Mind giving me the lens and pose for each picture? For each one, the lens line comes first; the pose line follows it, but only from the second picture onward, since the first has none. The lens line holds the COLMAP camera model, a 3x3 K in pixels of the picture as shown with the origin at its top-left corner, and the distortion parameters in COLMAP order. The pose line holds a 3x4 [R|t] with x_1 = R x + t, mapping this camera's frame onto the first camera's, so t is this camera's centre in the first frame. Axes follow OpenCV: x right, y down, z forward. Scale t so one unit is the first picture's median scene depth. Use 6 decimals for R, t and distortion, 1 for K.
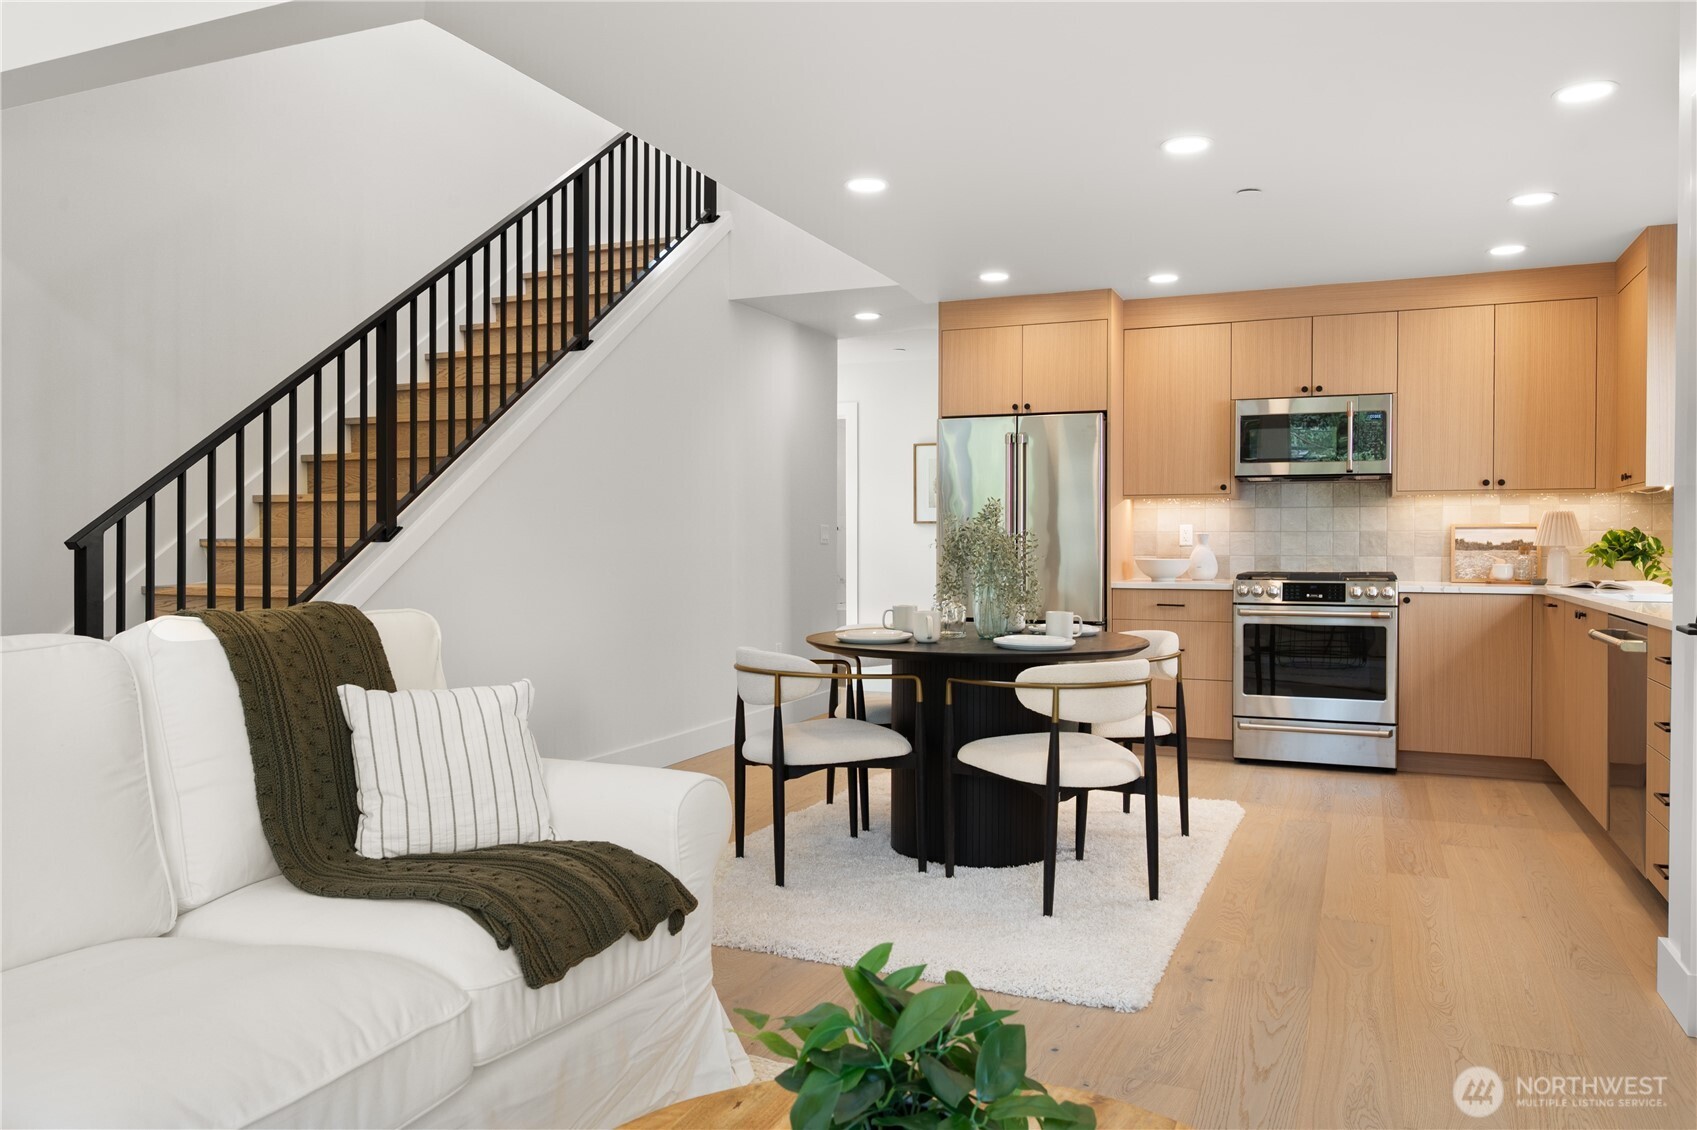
lens RADIAL K [[1179.5, 0, 848.5], [0, 1179.5, 565.0], [0, 0, 1]] dist [-0.003947, -0.001612]
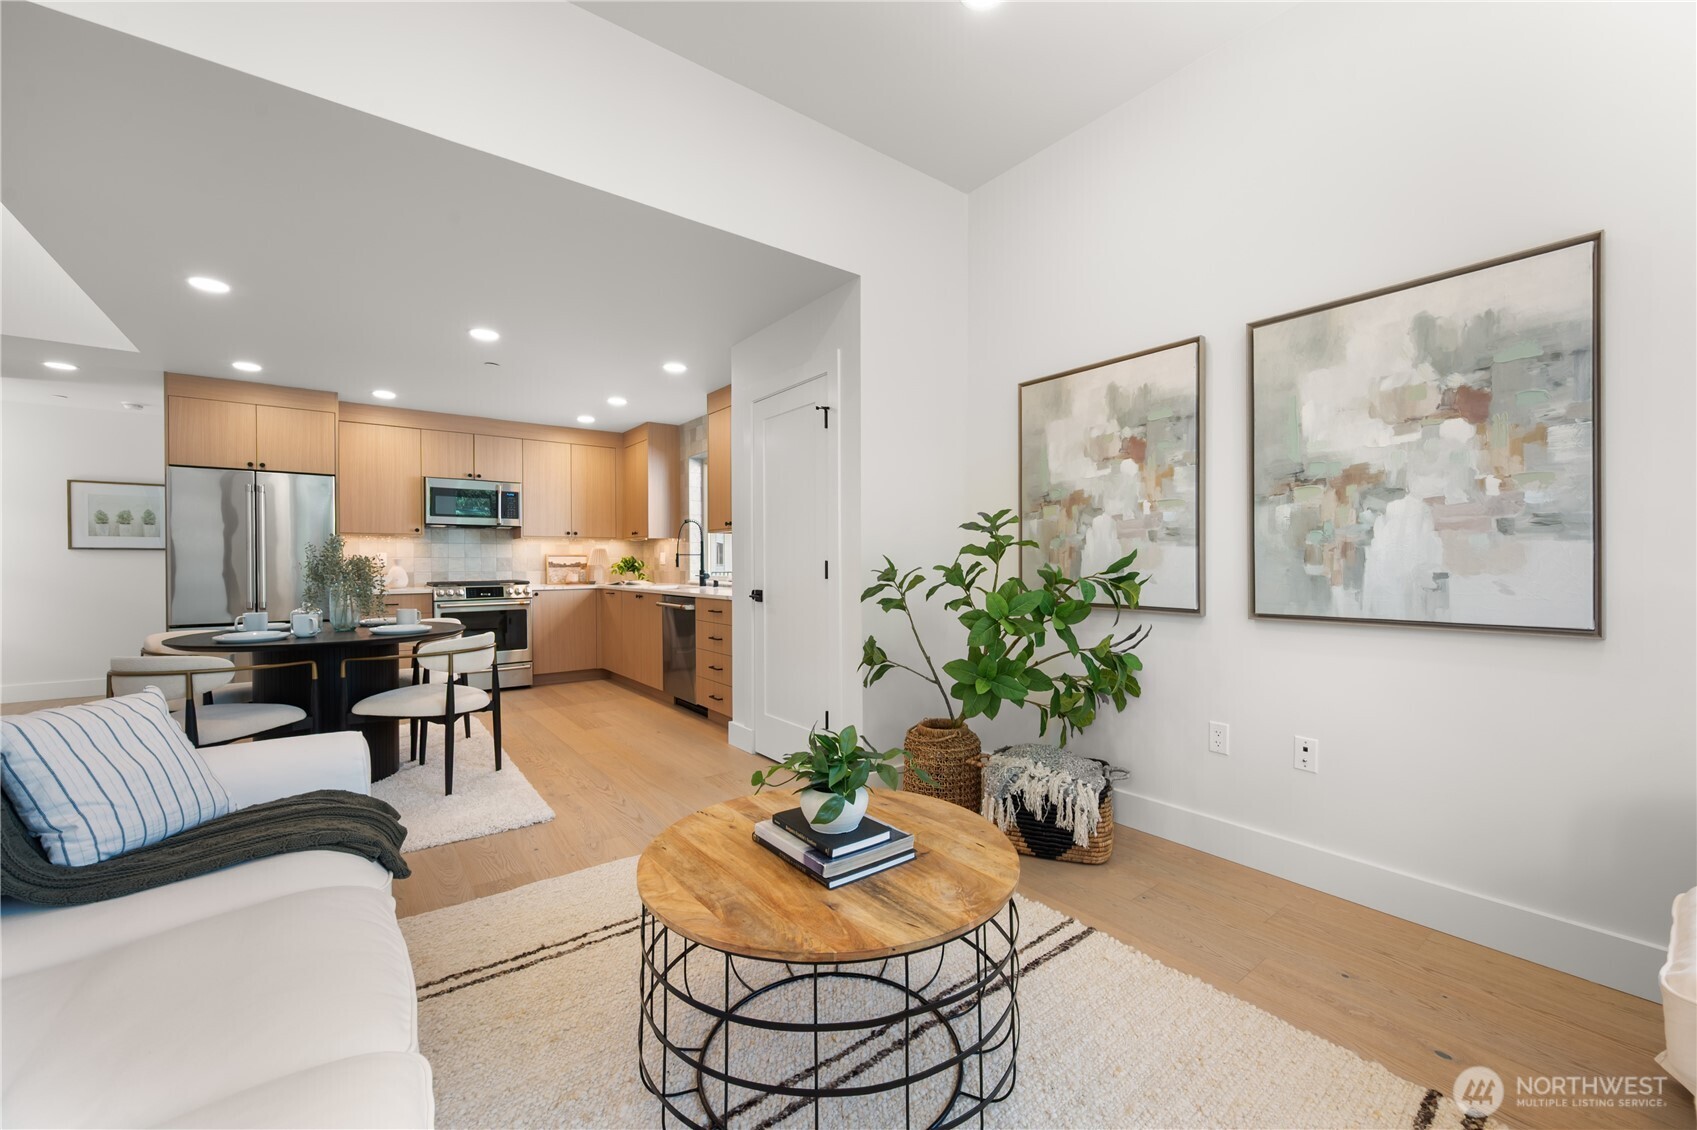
lens RADIAL K [[673.9, 0, 848.5], [0, 673.9, 565.0], [0, 0, 1]] dist [-0.001025, -0.000136]
pose [[0.492227, -0.006559, 0.870442, -0.209918], [0.020772, 0.999775, -0.004213, -0.001949], [-0.870219, 0.020154, 0.492253, 0.034362]]
